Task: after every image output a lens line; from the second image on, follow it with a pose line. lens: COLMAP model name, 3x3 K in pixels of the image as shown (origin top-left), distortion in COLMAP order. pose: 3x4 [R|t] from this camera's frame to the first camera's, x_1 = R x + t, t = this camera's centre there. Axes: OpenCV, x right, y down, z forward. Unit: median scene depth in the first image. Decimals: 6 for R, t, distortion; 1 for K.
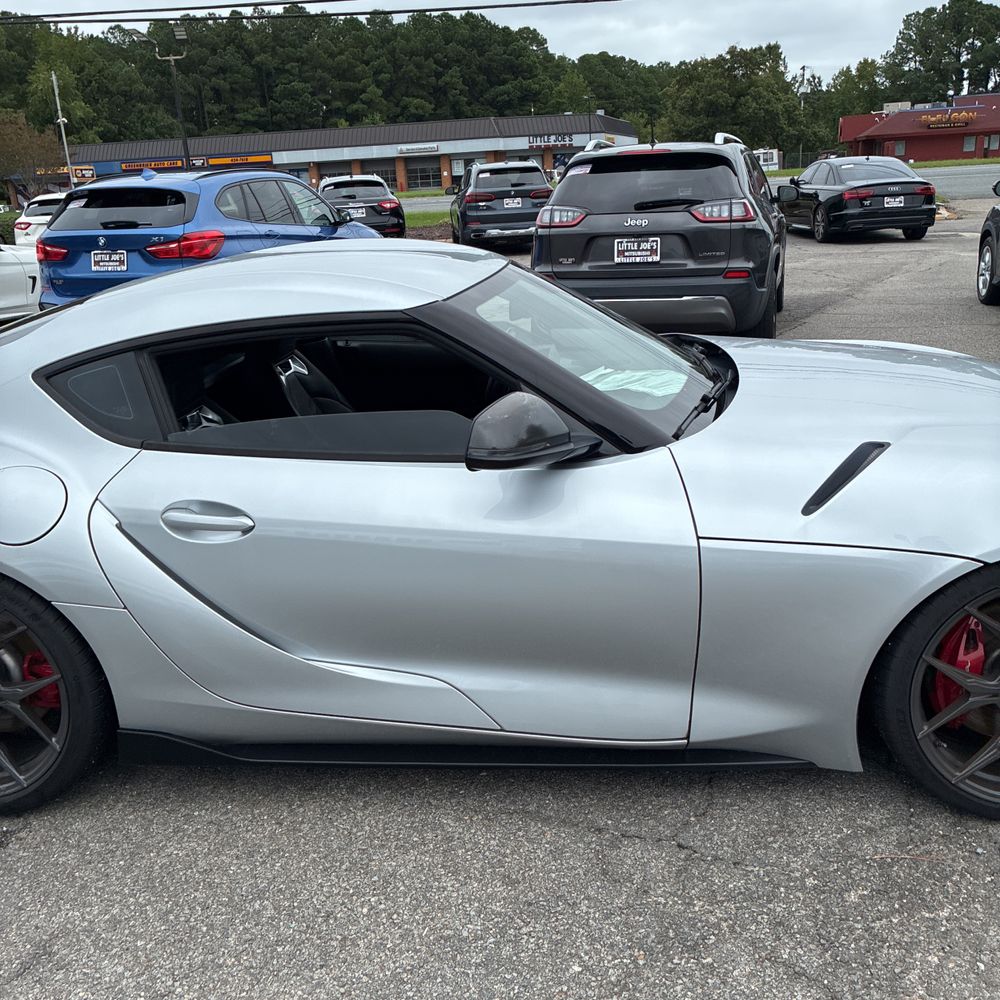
lens RADIAL K [[1014.1, 0, 504.2], [0, 1014.1, 494.7], [0, 0, 1]] dist [0.014725, 0.004376]
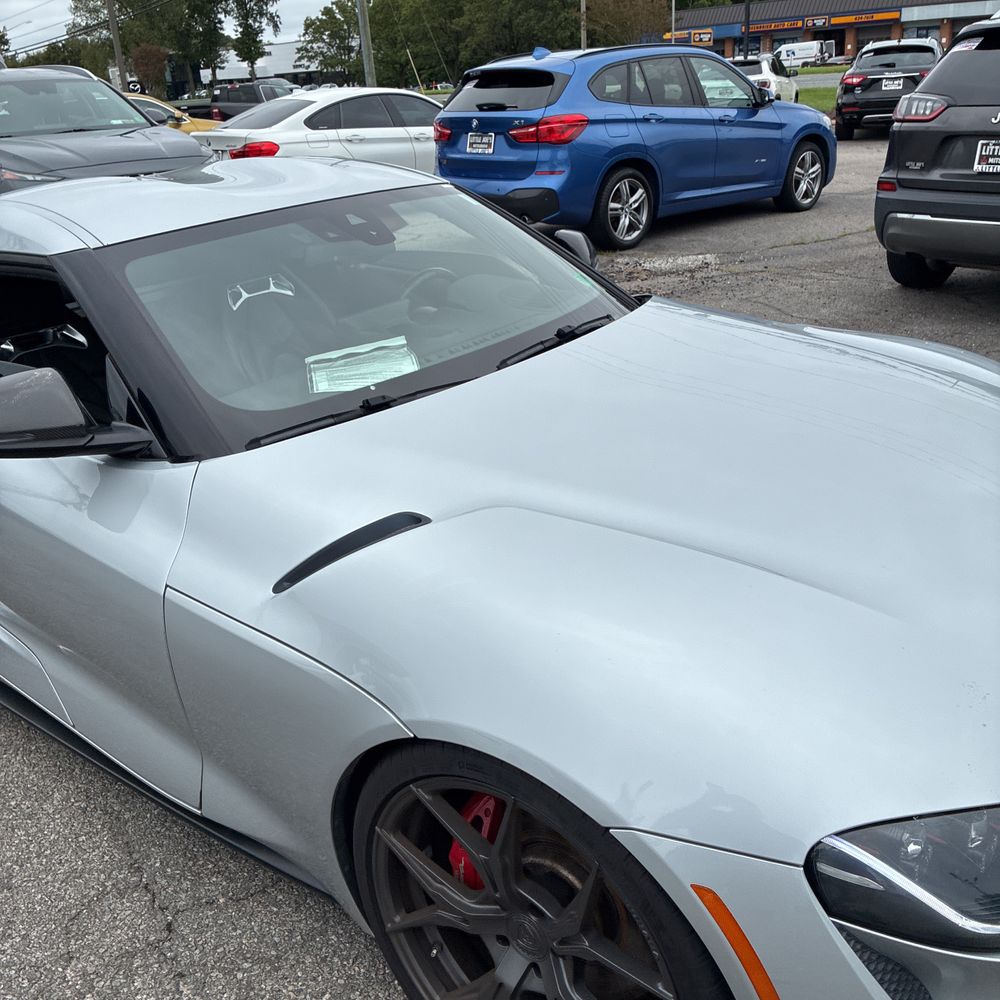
lens RADIAL K [[1007.1, 0, 511.7], [0, 1007.1, 490.3], [0, 0, 1]] dist [0.003791, 0.018747]
pose [[0.835825, 0.211703, -0.506536, 0.227705], [-0.149386, 0.975546, 0.161223, -0.056766], [0.528281, -0.059085, 0.847011, 0.135016]]
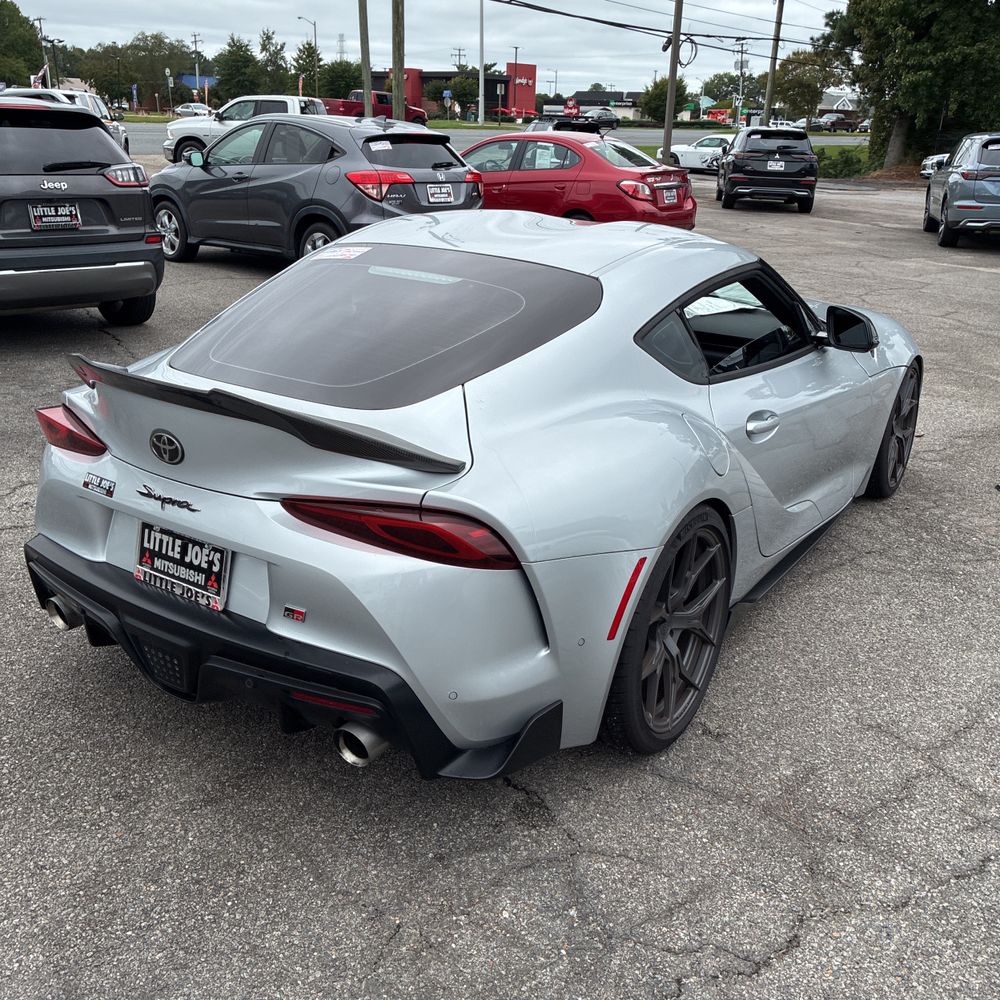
lens RADIAL K [[1014.1, 0, 504.2], [0, 1014.1, 494.7], [0, 0, 1]] dist [0.014725, 0.004376]
pose [[0.477645, -0.240695, 0.844939, -0.461026], [0.209651, 0.965181, 0.156433, -0.047770], [-0.853172, 0.102423, 0.511476, 0.176564]]
